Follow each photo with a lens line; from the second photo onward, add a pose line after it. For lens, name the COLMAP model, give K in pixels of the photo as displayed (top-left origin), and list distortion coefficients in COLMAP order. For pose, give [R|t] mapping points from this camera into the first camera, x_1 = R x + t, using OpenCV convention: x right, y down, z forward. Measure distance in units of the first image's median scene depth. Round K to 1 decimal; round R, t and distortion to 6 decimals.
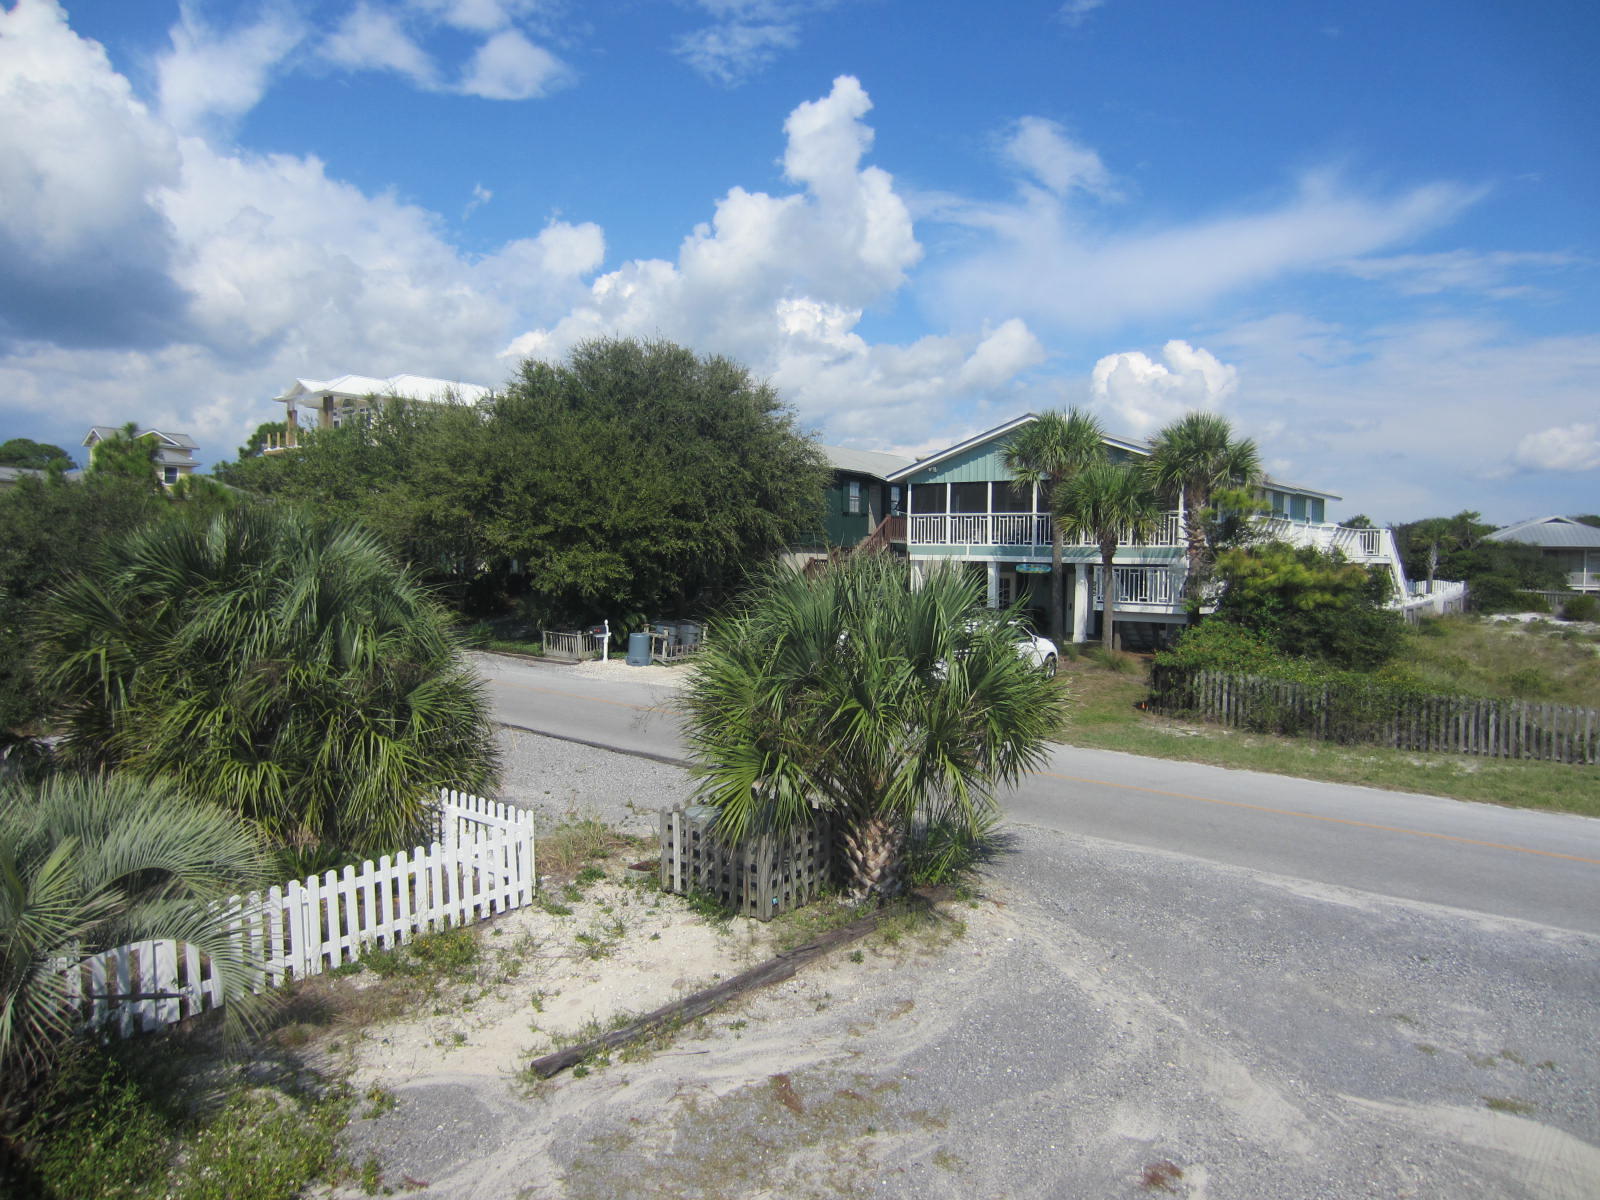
lens RADIAL K [[1103.2, 0, 800.0], [0, 1103.2, 600.0], [0, 0, 1]] dist [-0.000358, -0.000020]
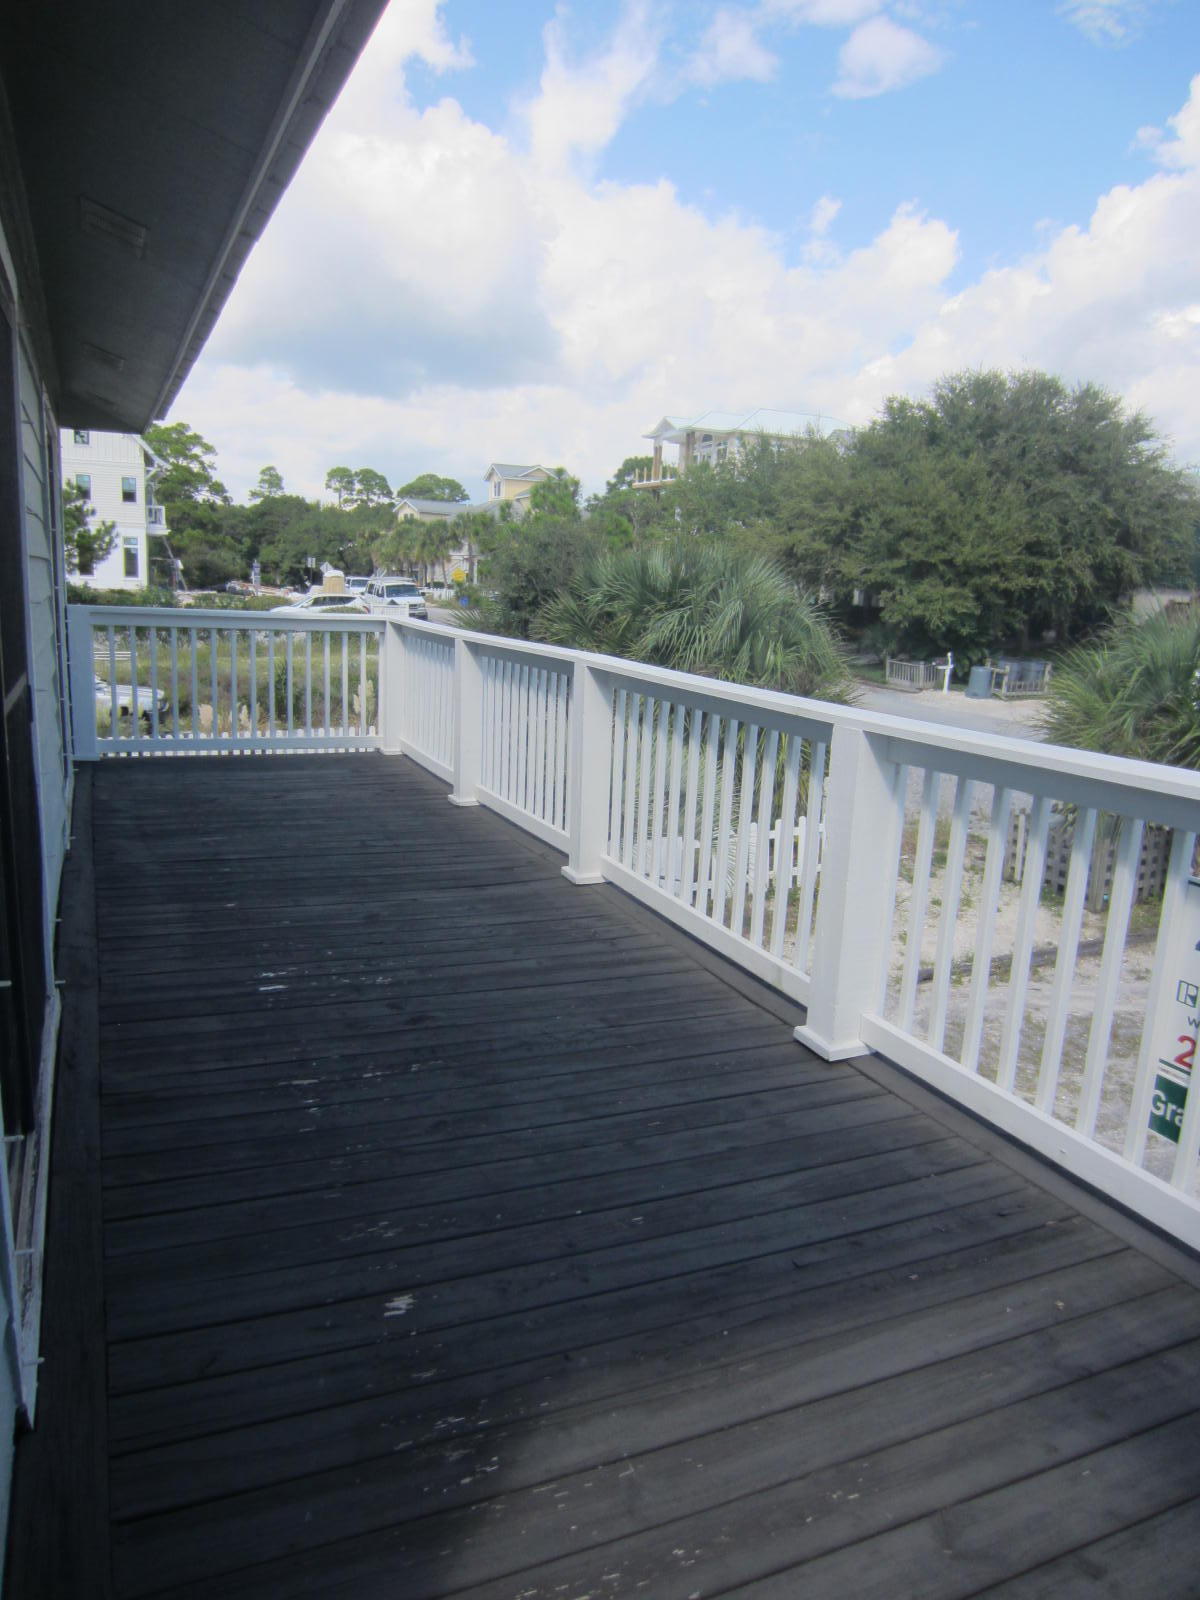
lens RADIAL K [[1125.6, 0, 600.0], [0, 1125.6, 800.0], [0, 0, 1]] dist [-0.028791, -0.003697]
pose [[0.898341, 0.108189, -0.425767, -0.004451], [-0.044956, 0.986752, 0.155883, 0.004810], [0.436992, -0.120895, 0.891304, -0.111117]]
